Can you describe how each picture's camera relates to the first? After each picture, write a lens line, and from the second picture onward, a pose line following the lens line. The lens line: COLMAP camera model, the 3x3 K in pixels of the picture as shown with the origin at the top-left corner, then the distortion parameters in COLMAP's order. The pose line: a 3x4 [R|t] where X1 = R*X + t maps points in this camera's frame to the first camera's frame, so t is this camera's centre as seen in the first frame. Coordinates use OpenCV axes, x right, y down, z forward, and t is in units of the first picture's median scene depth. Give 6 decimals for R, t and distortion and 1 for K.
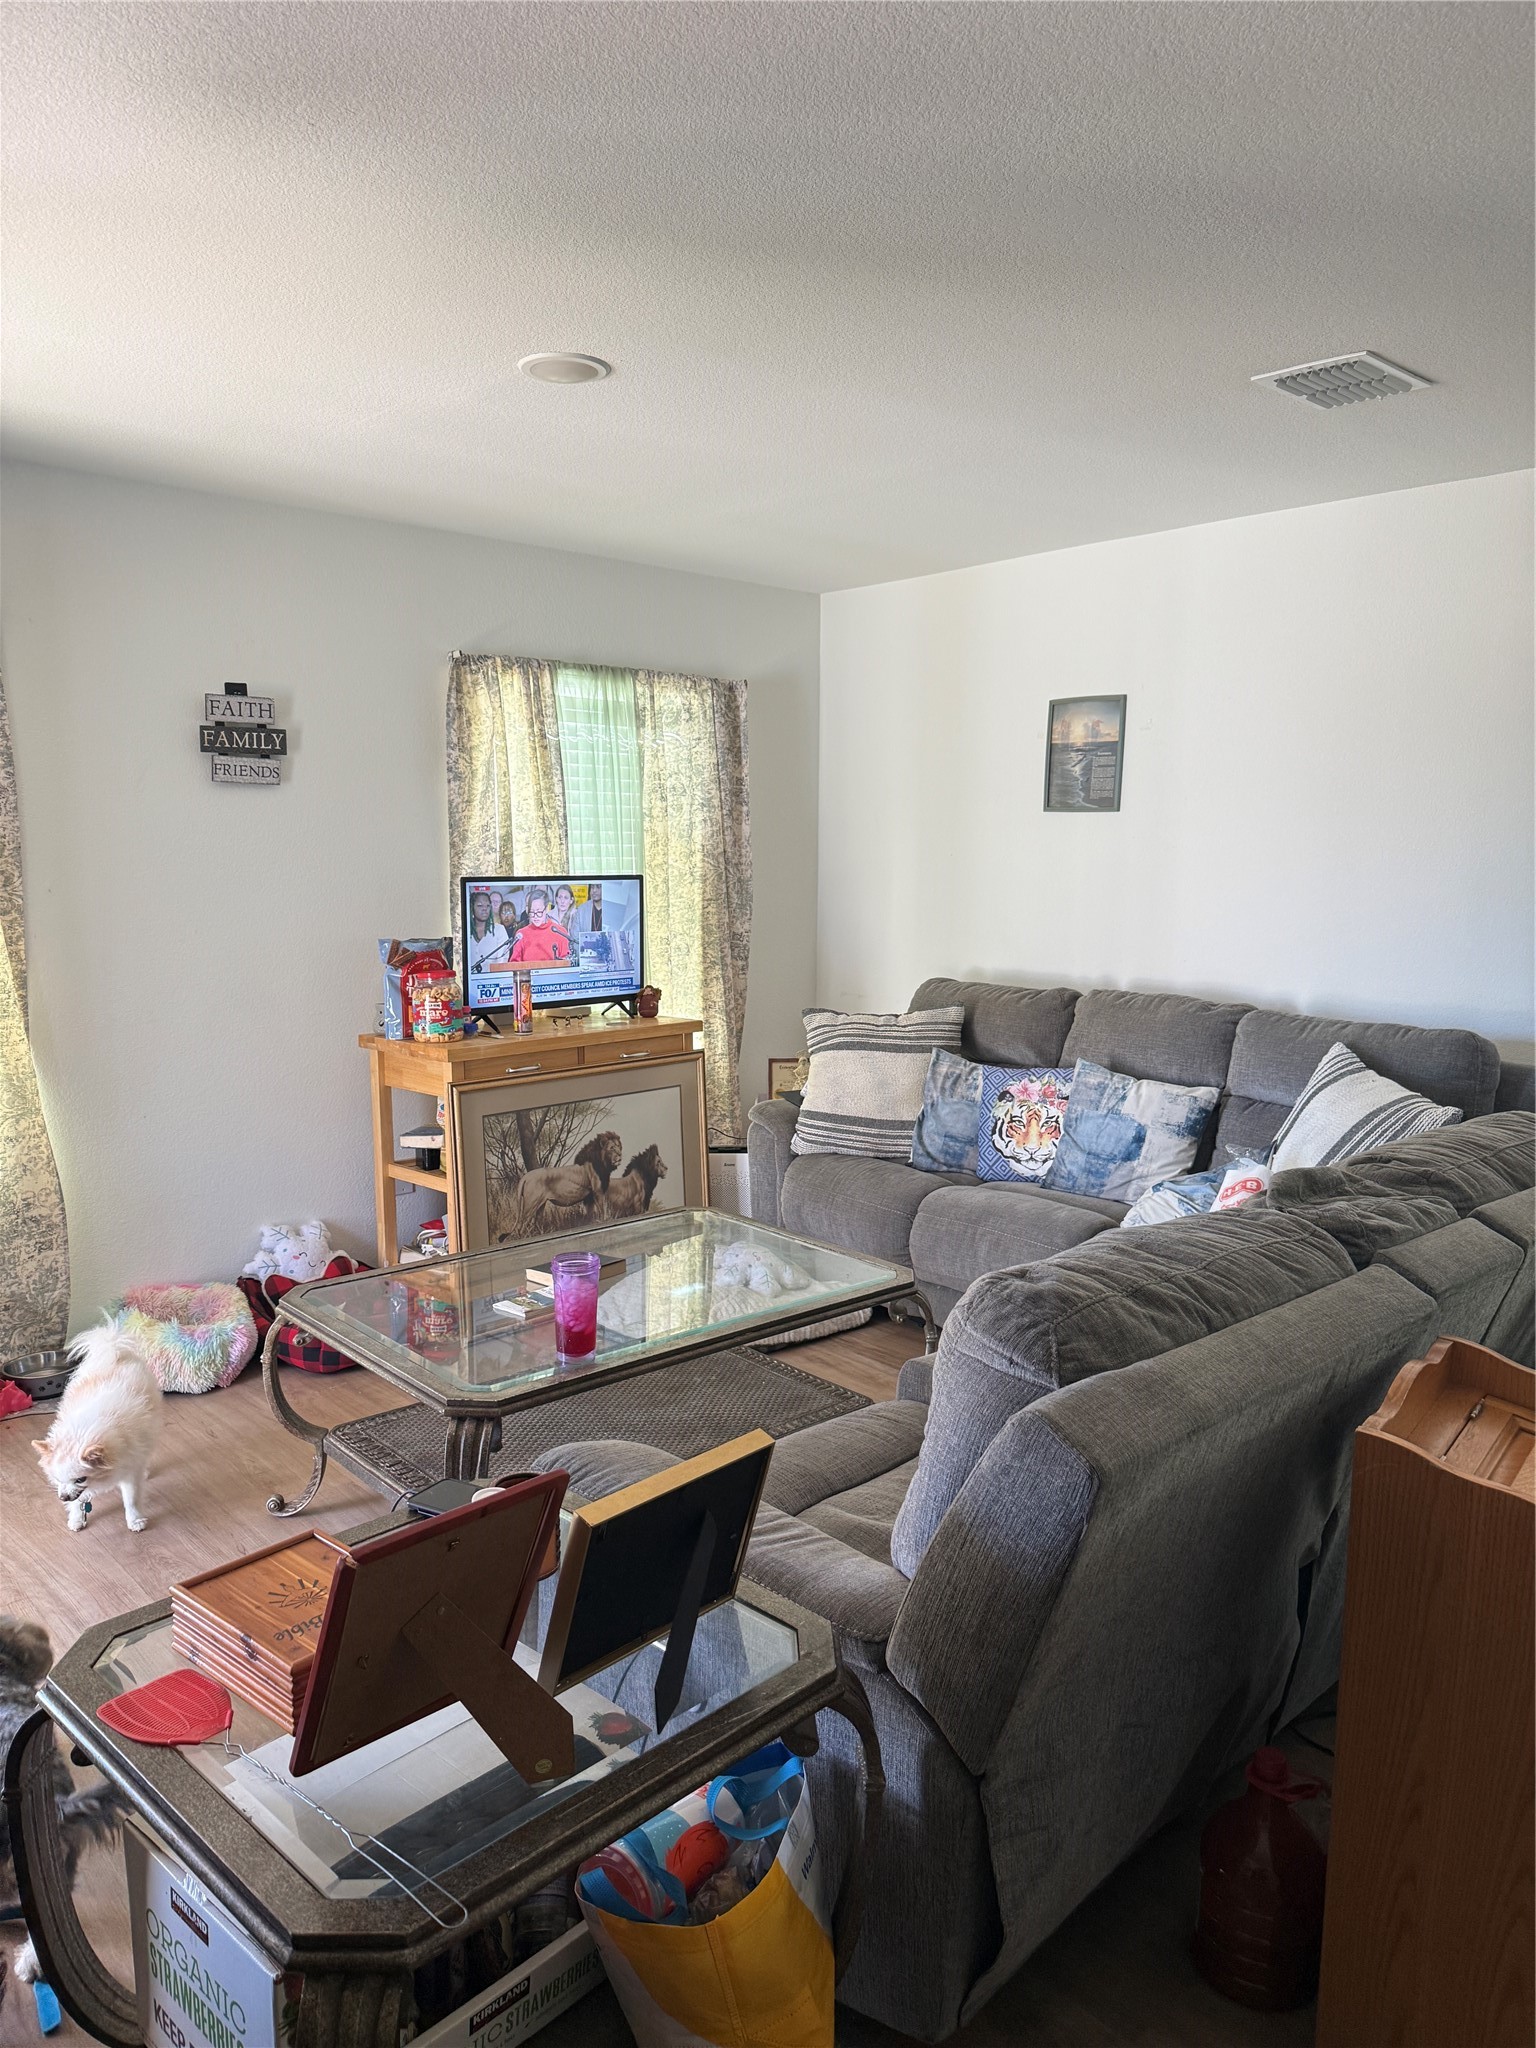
lens RADIAL K [[1449.8, 0, 766.9], [0, 1449.8, 1035.3], [0, 0, 1]] dist [0.037707, -0.051513]
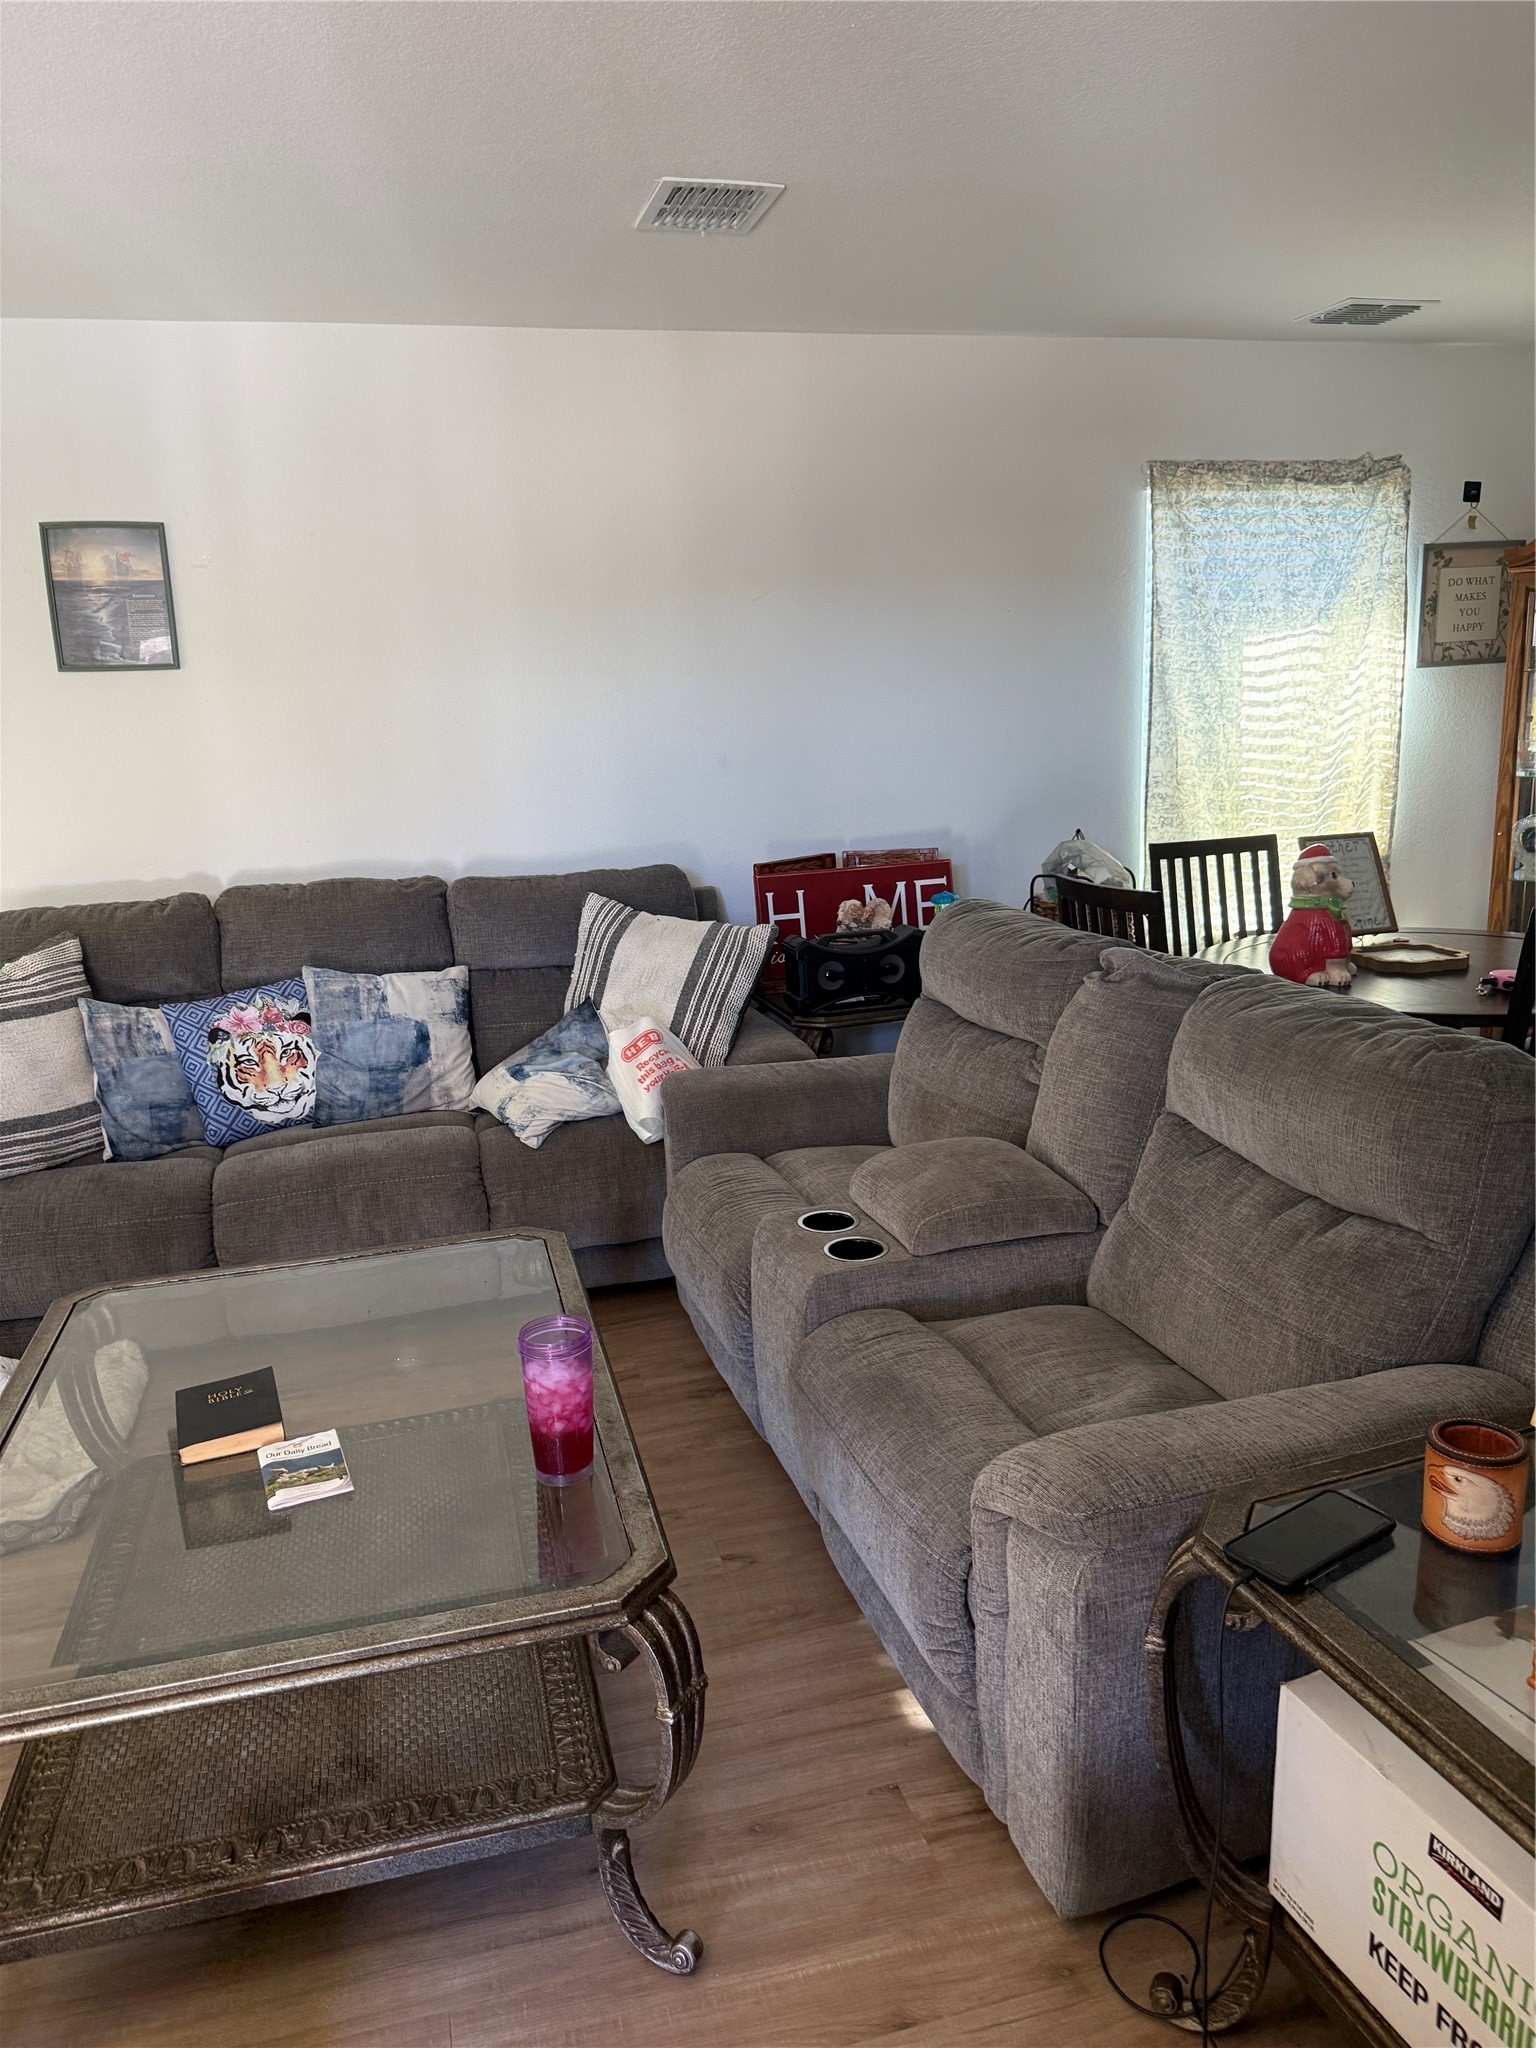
lens RADIAL K [[1449.8, 0, 761.4], [0, 1449.8, 1015.1], [0, 0, 1]] dist [0.037707, -0.051513]
pose [[0.420206, -0.214322, 0.881756, -0.408210], [0.164030, 0.973641, 0.158486, -0.045505], [-0.892480, 0.078038, 0.444285, 0.392326]]
